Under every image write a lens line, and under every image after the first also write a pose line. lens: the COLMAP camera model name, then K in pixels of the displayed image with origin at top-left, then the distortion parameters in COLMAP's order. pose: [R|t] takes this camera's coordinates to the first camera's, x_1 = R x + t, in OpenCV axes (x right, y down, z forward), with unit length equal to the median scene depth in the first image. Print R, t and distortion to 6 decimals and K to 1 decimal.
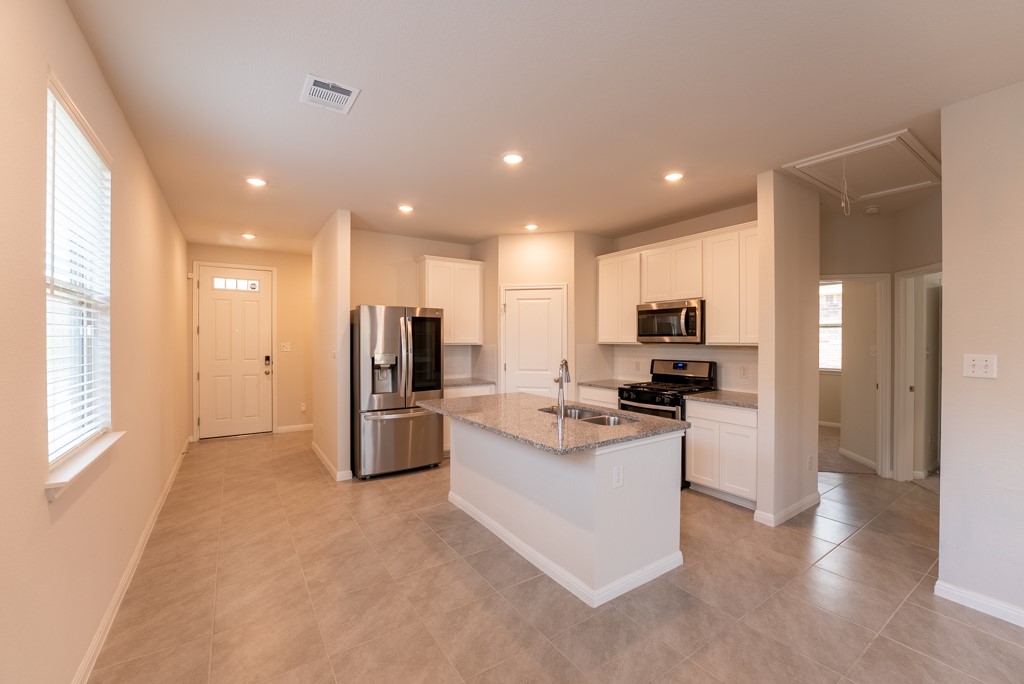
lens RADIAL K [[418.7, 0, 511.9], [0, 418.7, 340.0], [0, 0, 1]] dist [-0.027436, 0.000612]
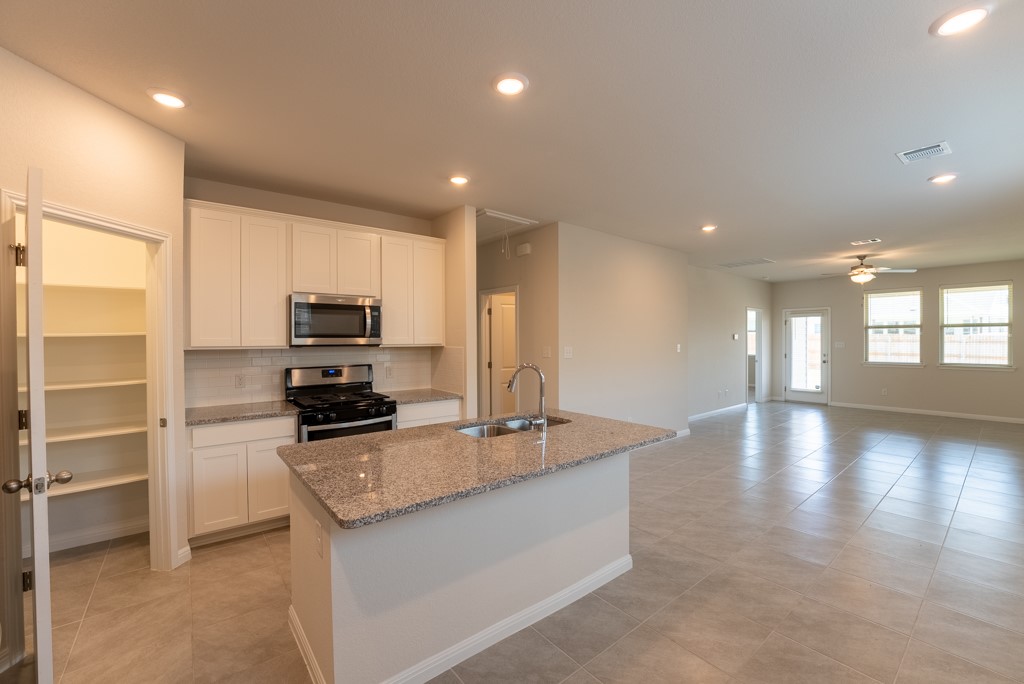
lens RADIAL K [[418.7, 0, 513.7], [0, 418.7, 335.4], [0, 0, 1]] dist [-0.027436, 0.000612]
pose [[-0.089268, 0.014335, 0.995904, -0.478220], [0.008860, 0.999868, -0.013598, 0.001332], [-0.995968, 0.007610, -0.089384, 0.719723]]
